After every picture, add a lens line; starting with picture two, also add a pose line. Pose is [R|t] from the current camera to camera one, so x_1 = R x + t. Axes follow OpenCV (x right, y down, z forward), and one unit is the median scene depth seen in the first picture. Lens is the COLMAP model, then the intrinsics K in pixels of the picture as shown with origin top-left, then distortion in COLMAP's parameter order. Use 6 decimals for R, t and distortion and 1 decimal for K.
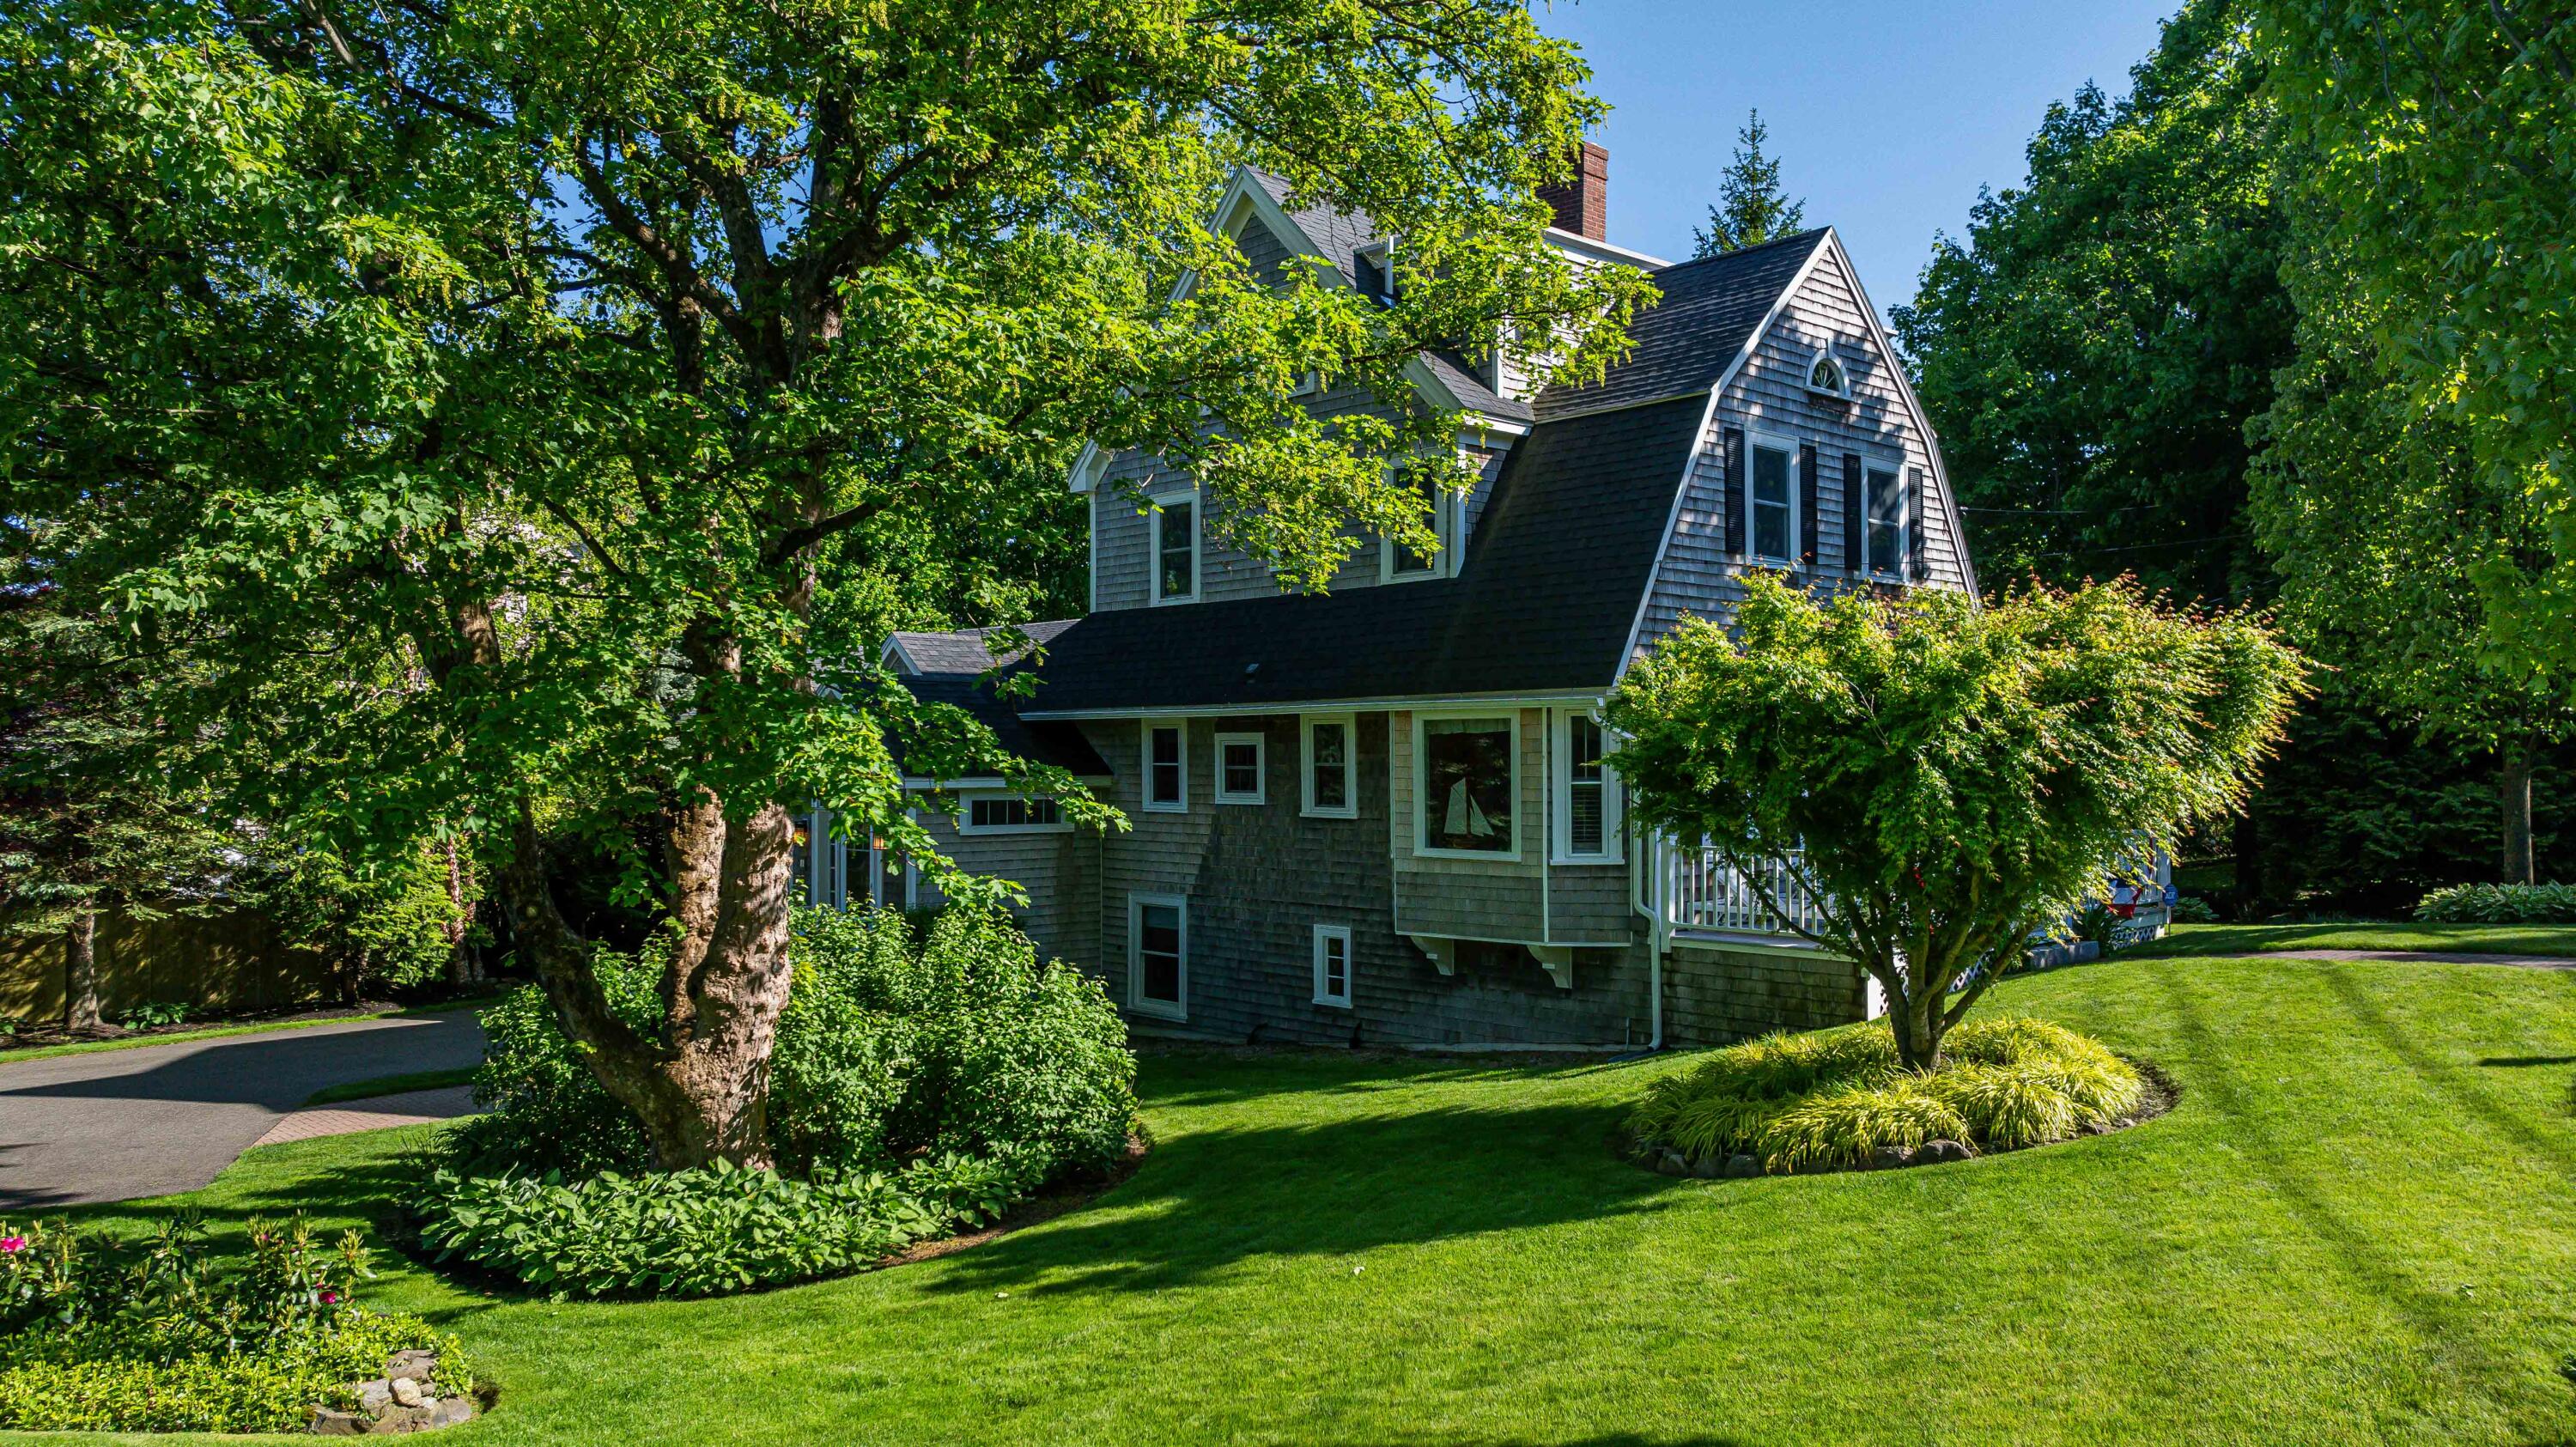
lens RADIAL K [[1784.9, 0, 1288.0], [0, 1784.9, 723.5], [0, 0, 1]] dist [-0.046014, 0.000627]
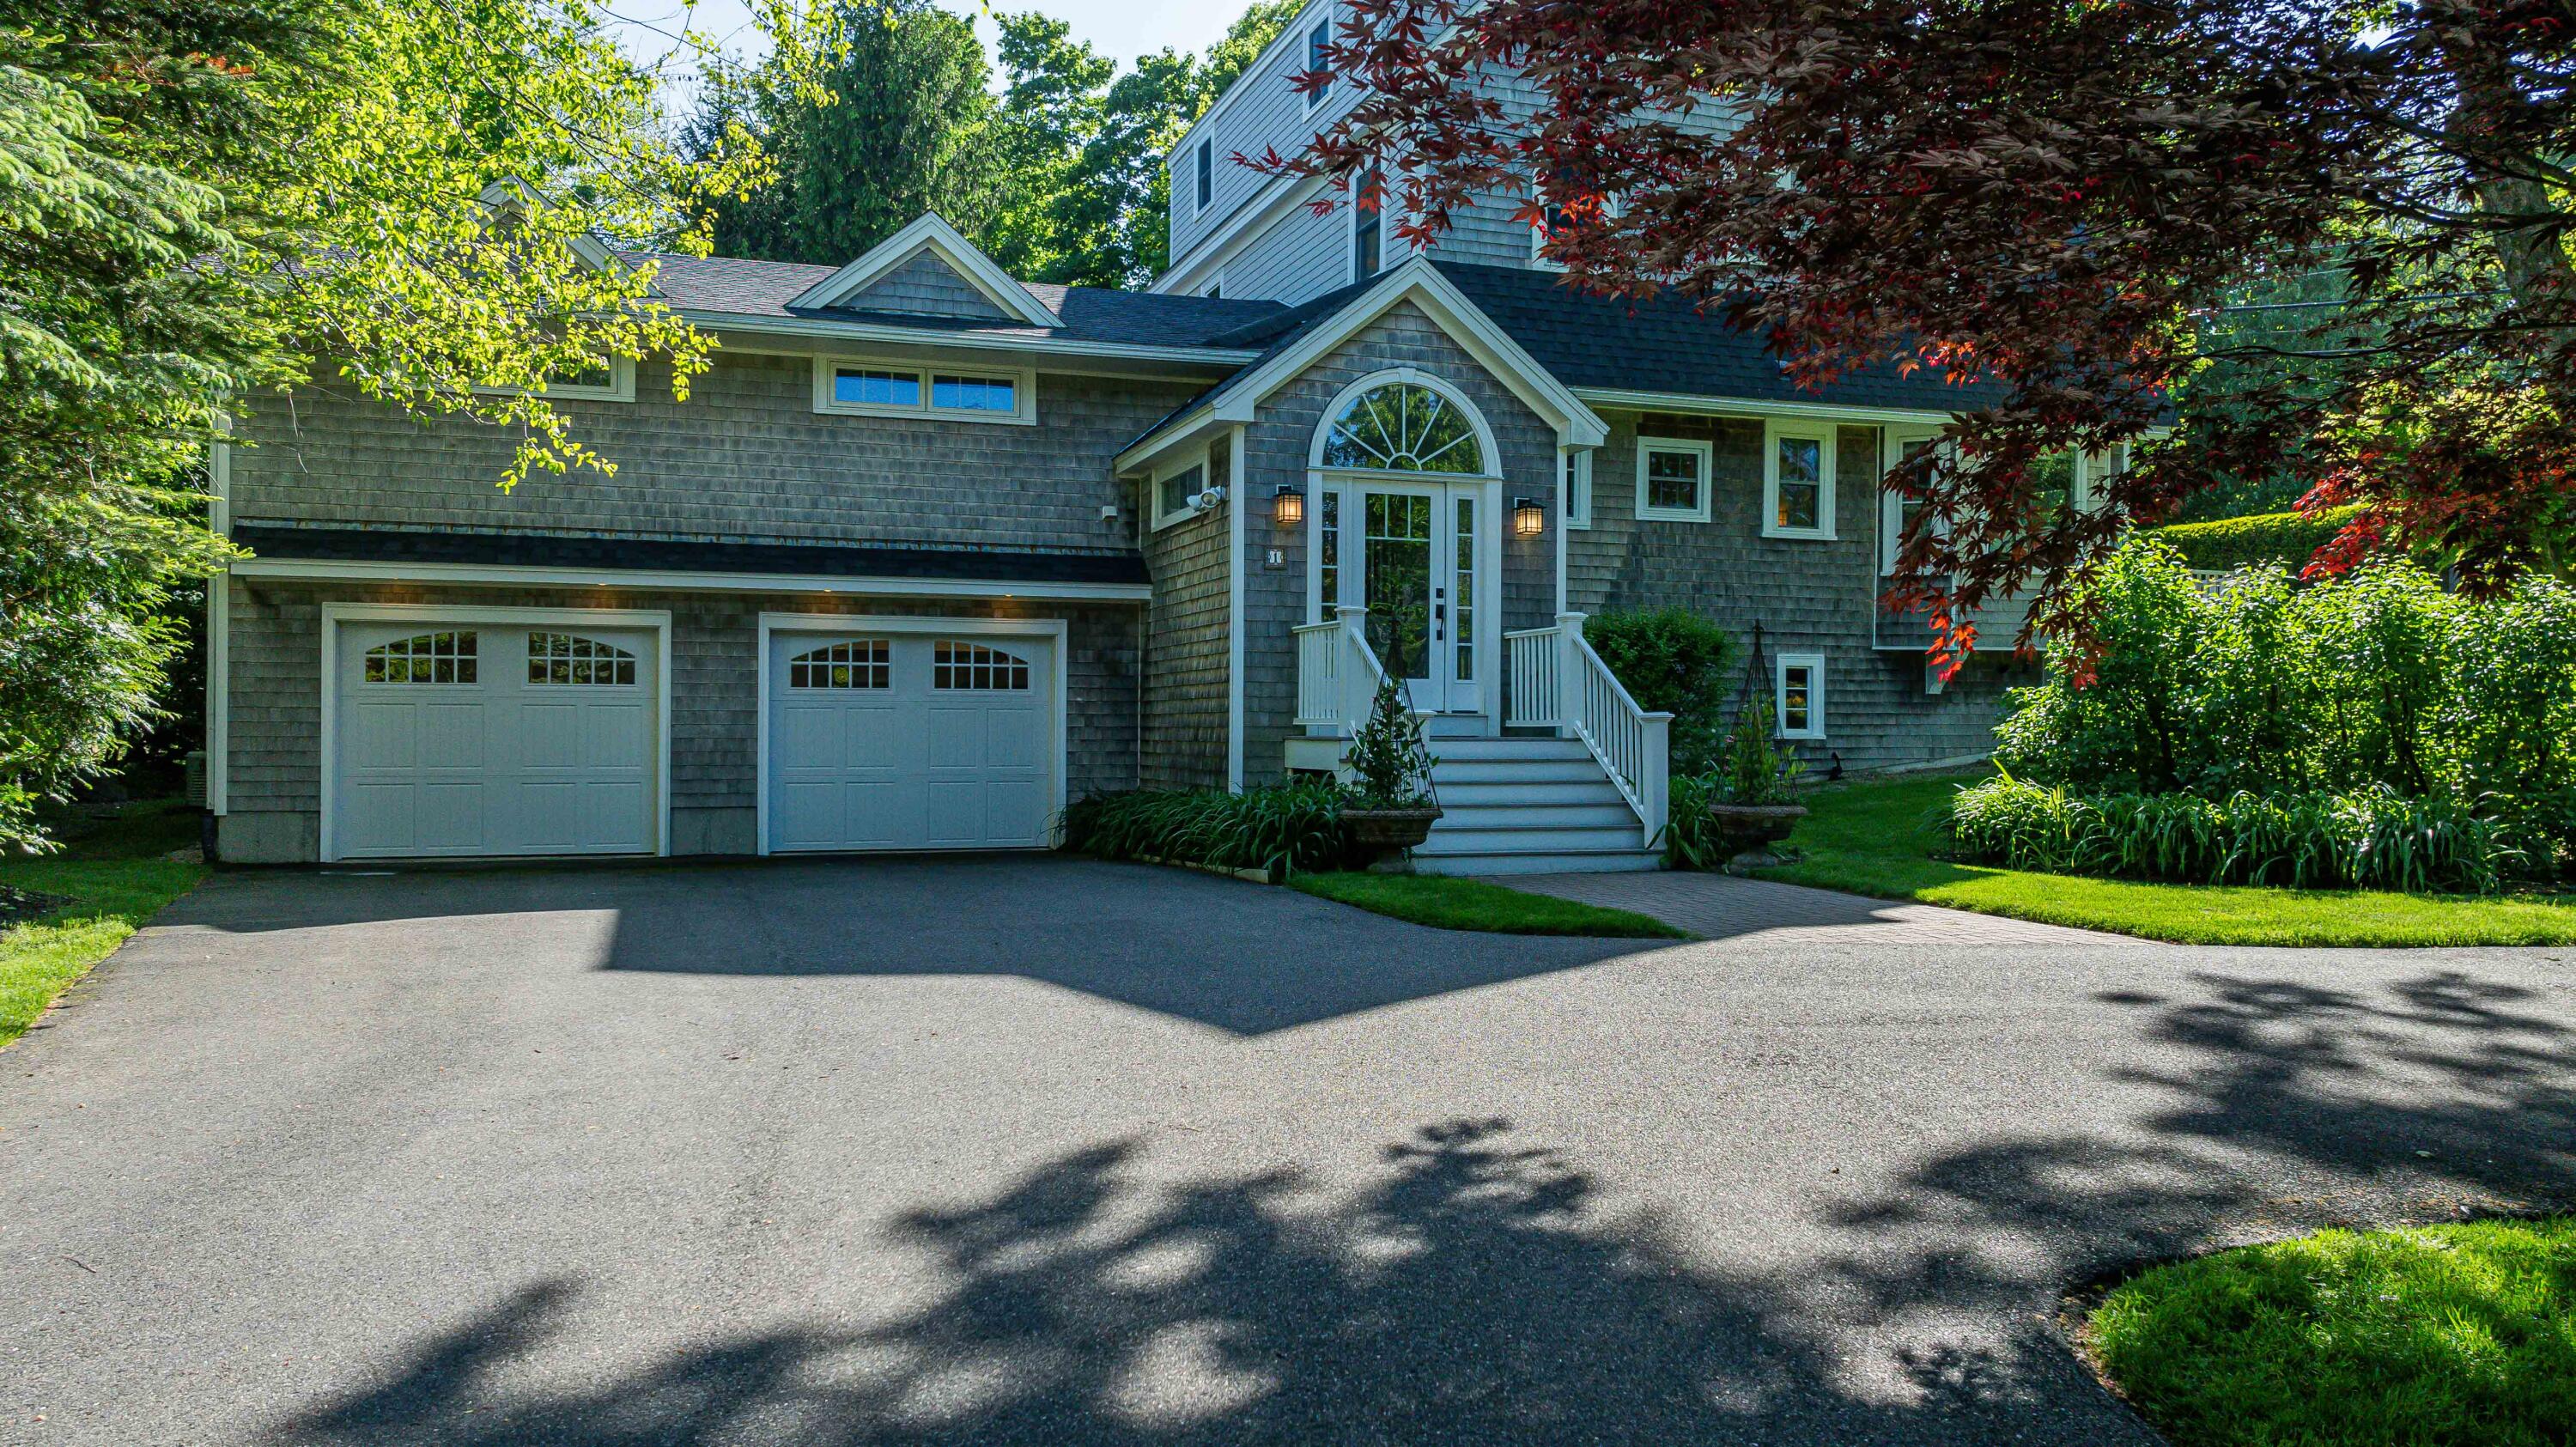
lens RADIAL K [[1863.2, 0, 1288.0], [0, 1863.2, 723.5], [0, 0, 1]] dist [-0.054443, 0.001322]
pose [[0.404624, 0.010172, 0.914427, -0.981460], [-0.022110, 0.999755, -0.001338, 0.157631], [-0.914216, -0.019676, 0.404750, 0.851735]]
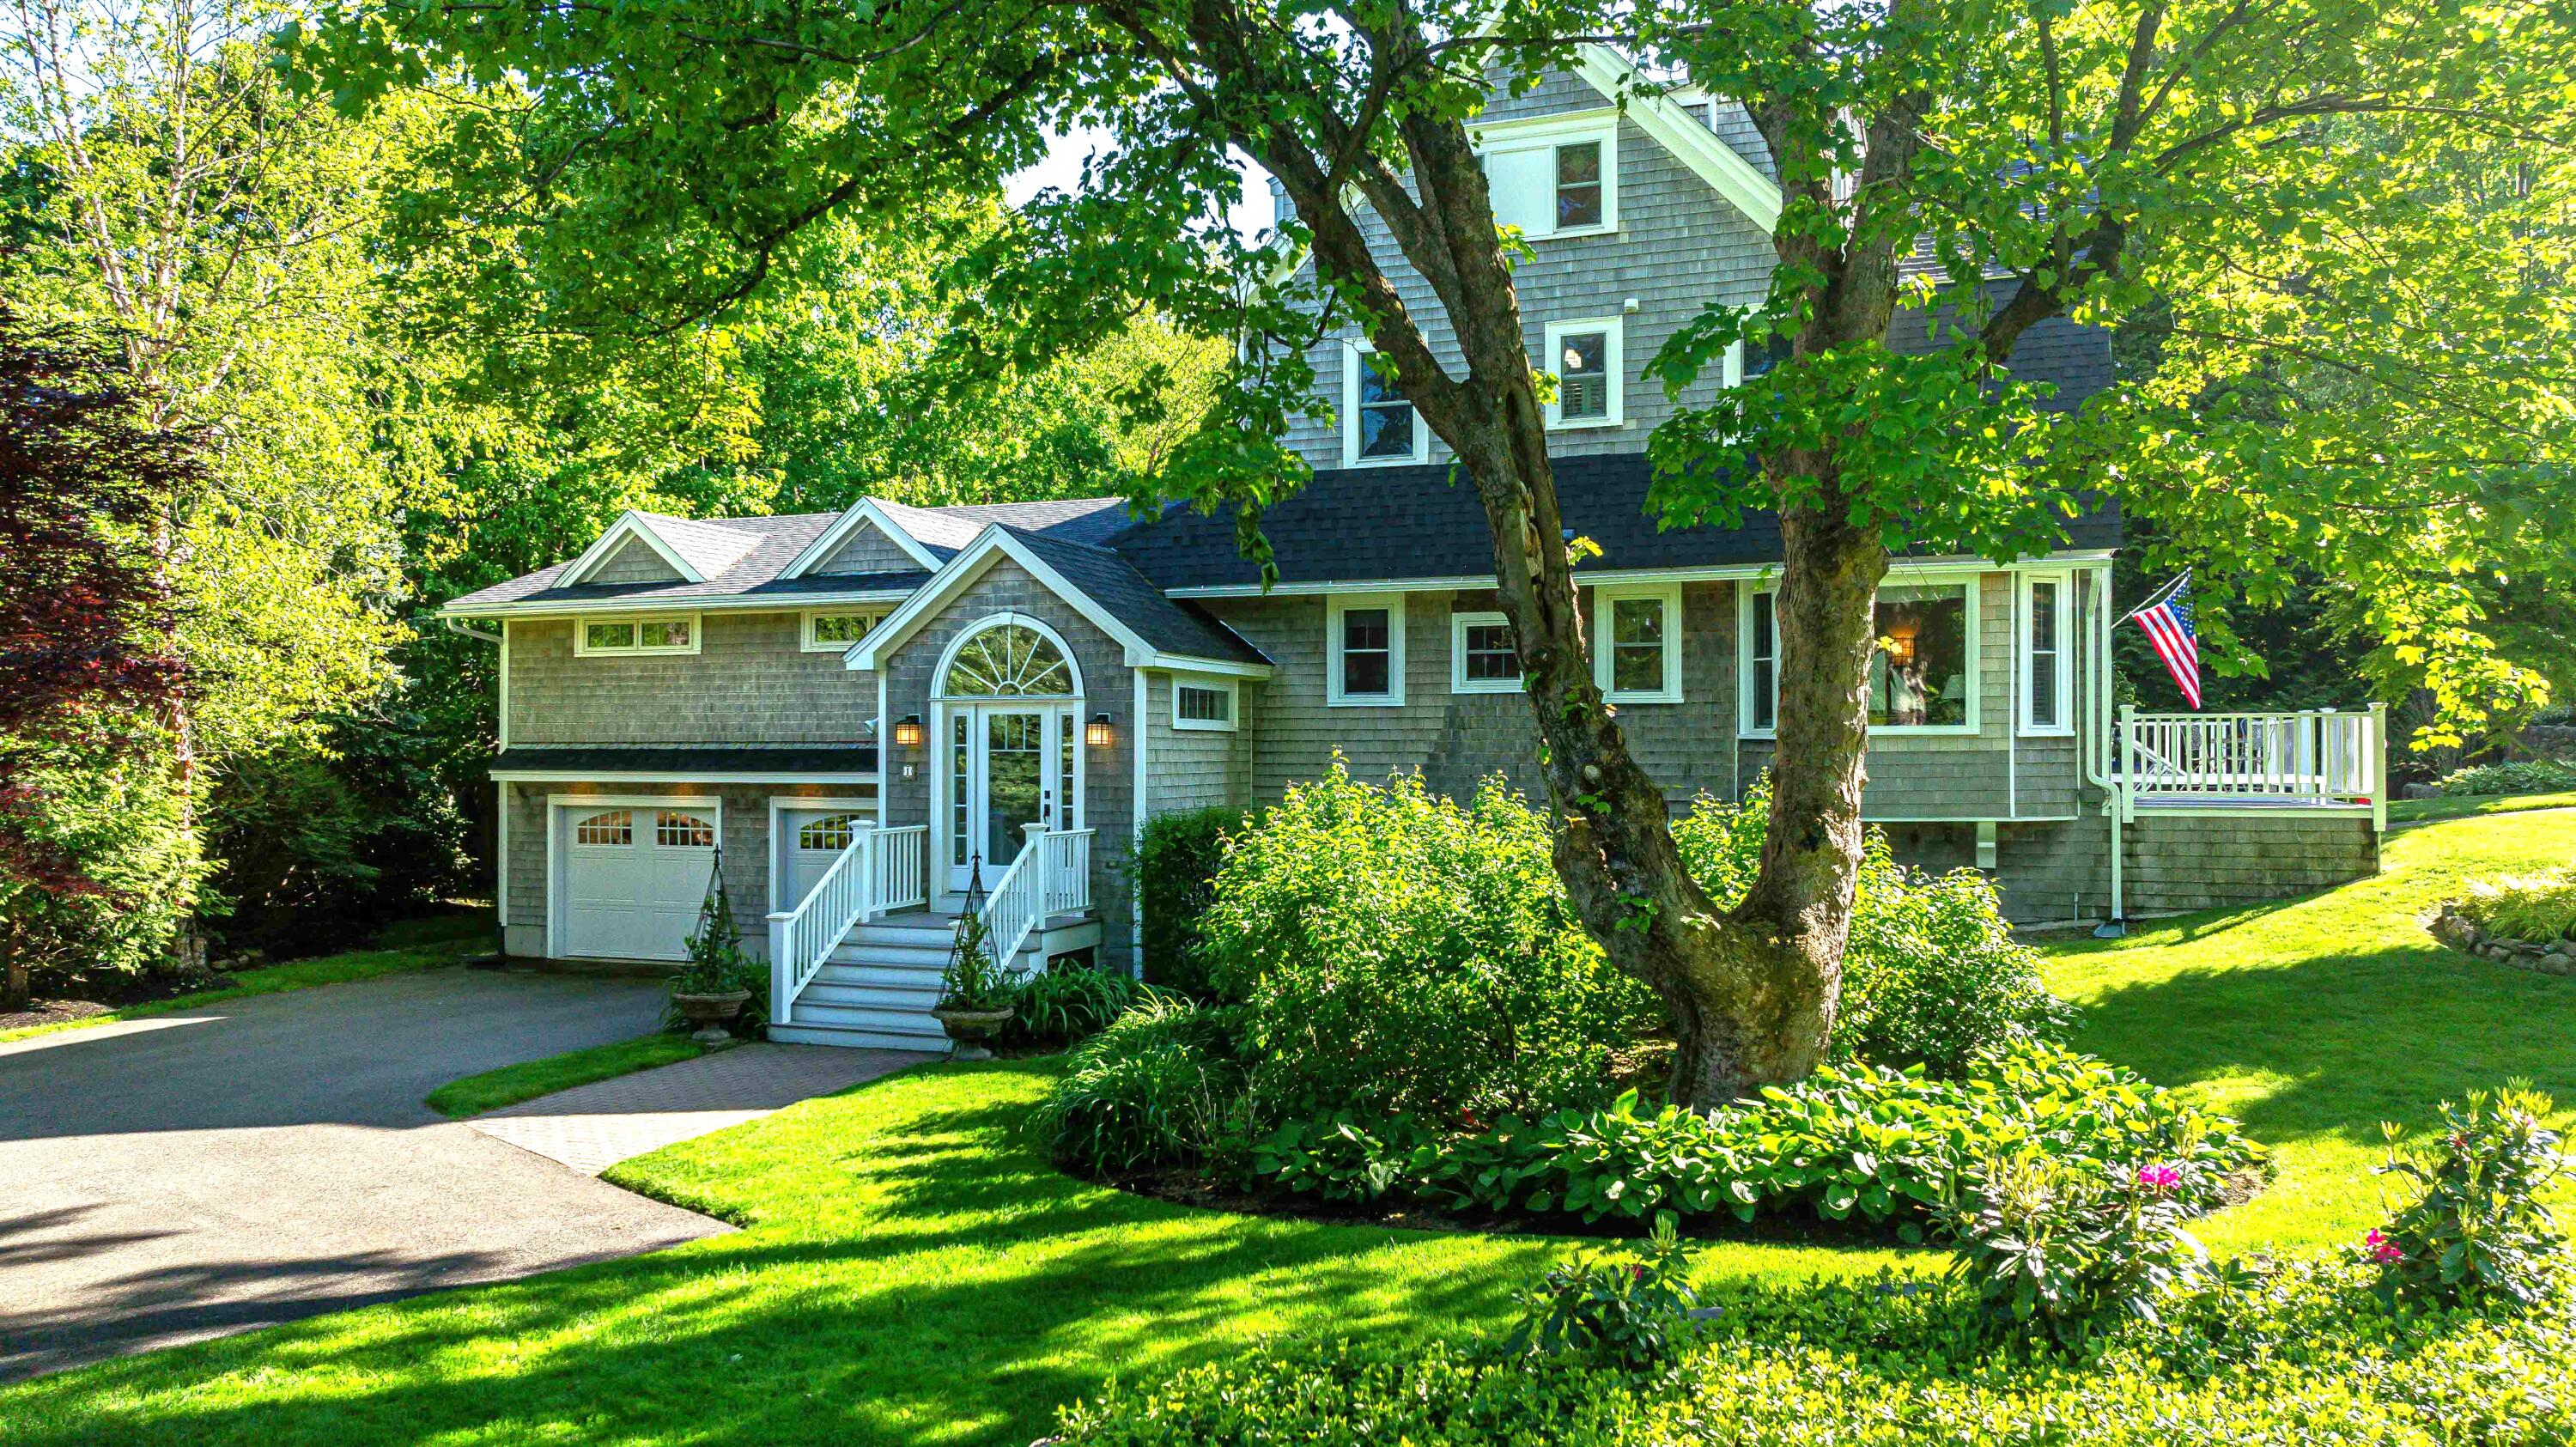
lens RADIAL K [[1784.9, 0, 1288.0], [0, 1784.9, 723.5], [0, 0, 1]] dist [-0.046014, 0.000627]
pose [[0.894895, 0.011355, 0.446133, -0.540034], [-0.011164, 0.999933, -0.003058, 0.067888], [-0.446137, -0.002244, 0.894962, 0.272413]]
